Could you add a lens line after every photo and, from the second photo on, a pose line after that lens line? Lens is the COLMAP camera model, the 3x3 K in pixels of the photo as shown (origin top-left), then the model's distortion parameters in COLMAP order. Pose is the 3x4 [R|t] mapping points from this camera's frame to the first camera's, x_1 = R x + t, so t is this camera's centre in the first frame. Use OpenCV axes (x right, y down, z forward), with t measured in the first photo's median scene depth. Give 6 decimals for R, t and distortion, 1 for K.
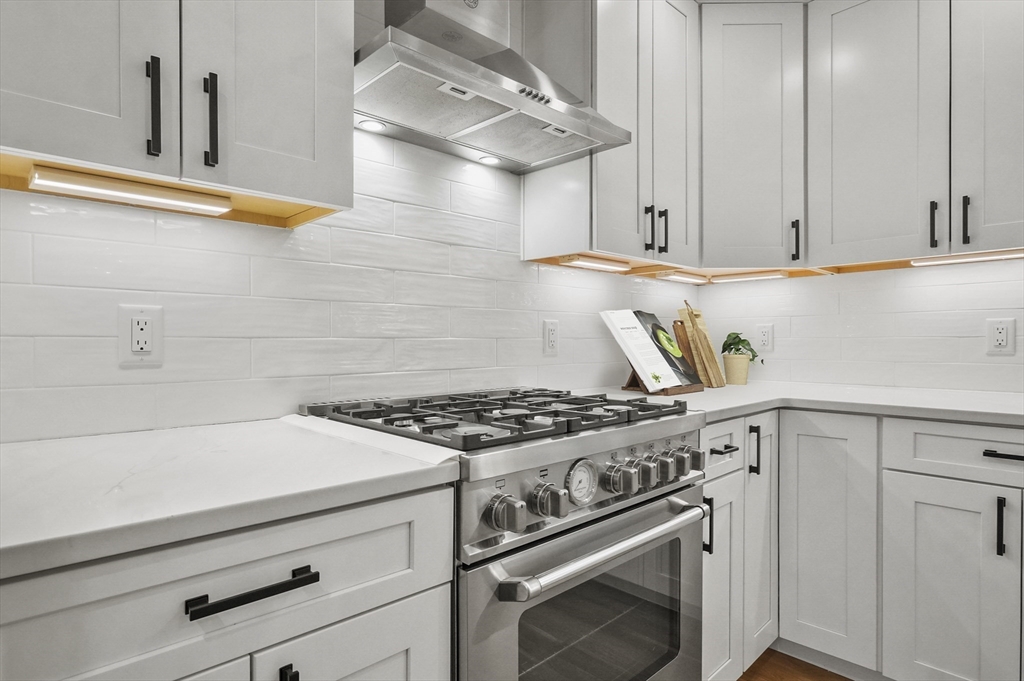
lens RADIAL K [[552.7, 0, 512.1], [0, 552.7, 346.9], [0, 0, 1]] dist [0.002211, 0.000191]
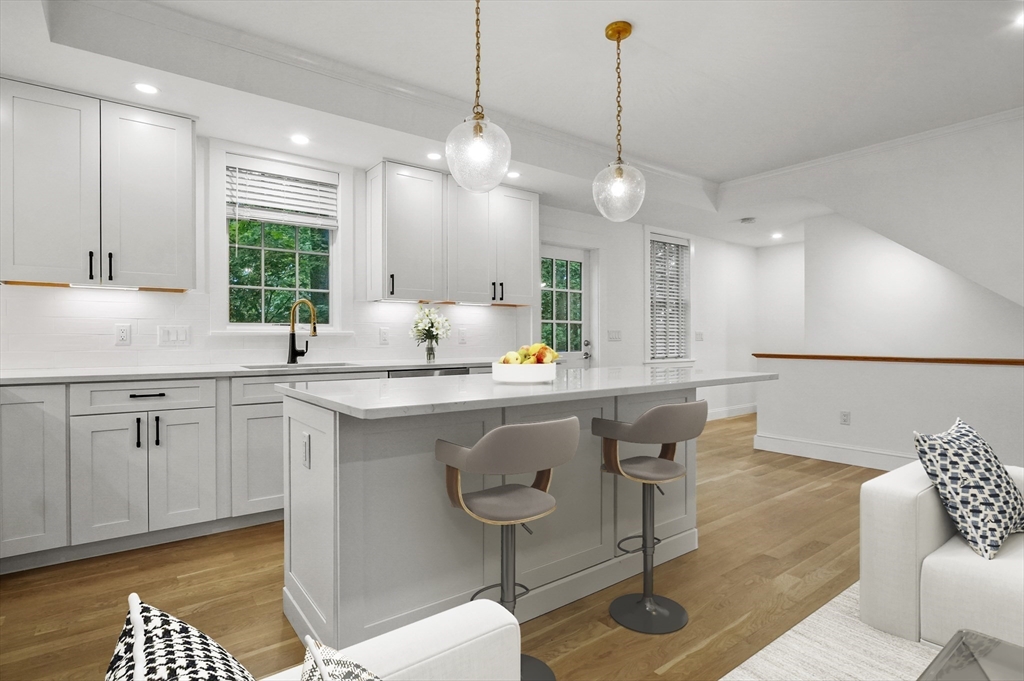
lens RADIAL K [[513.9, 0, 512.0], [0, 513.9, 343.0], [0, 0, 1]] dist [0.000808, 0.000071]
pose [[0.125920, -0.006908, 0.992016, -0.643875], [0.008462, 0.999947, 0.005889, 0.009684], [-0.992004, 0.007653, 0.125972, -0.459464]]
